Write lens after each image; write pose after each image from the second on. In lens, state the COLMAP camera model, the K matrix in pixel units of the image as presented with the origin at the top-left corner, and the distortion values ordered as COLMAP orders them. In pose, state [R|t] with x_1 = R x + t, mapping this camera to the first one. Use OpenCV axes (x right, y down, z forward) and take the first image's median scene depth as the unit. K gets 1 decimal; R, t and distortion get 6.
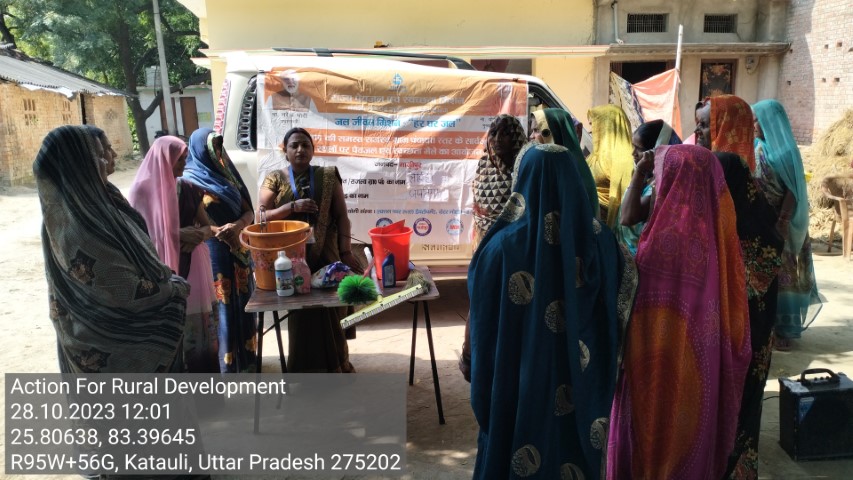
lens RADIAL K [[625.9, 0, 426.5], [0, 625.9, 240.0], [0, 0, 1]] dist [0.051145, -0.084299]
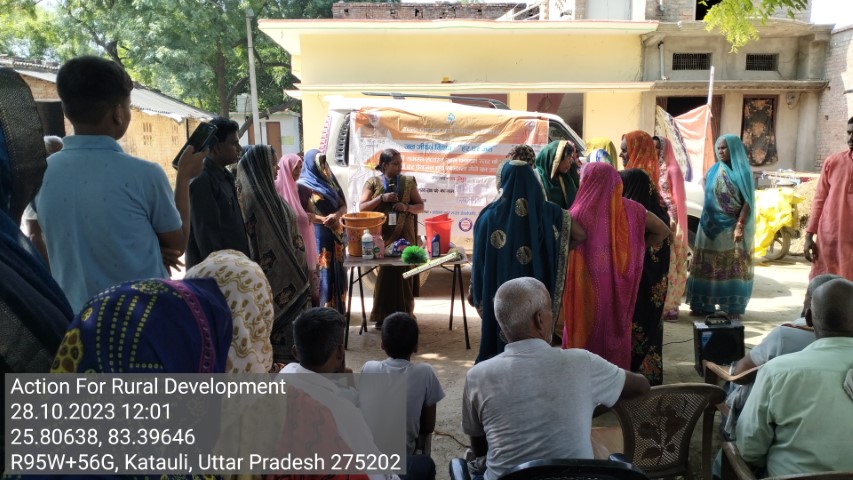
lens RADIAL K [[625.3, 0, 426.5], [0, 625.3, 240.0], [0, 0, 1]] dist [0.056619, -0.086797]
pose [[0.993824, 0.032475, -0.106114, 0.054409], [-0.036706, 0.998597, -0.038166, 0.067175], [0.104726, 0.041825, 0.993621, -0.350590]]
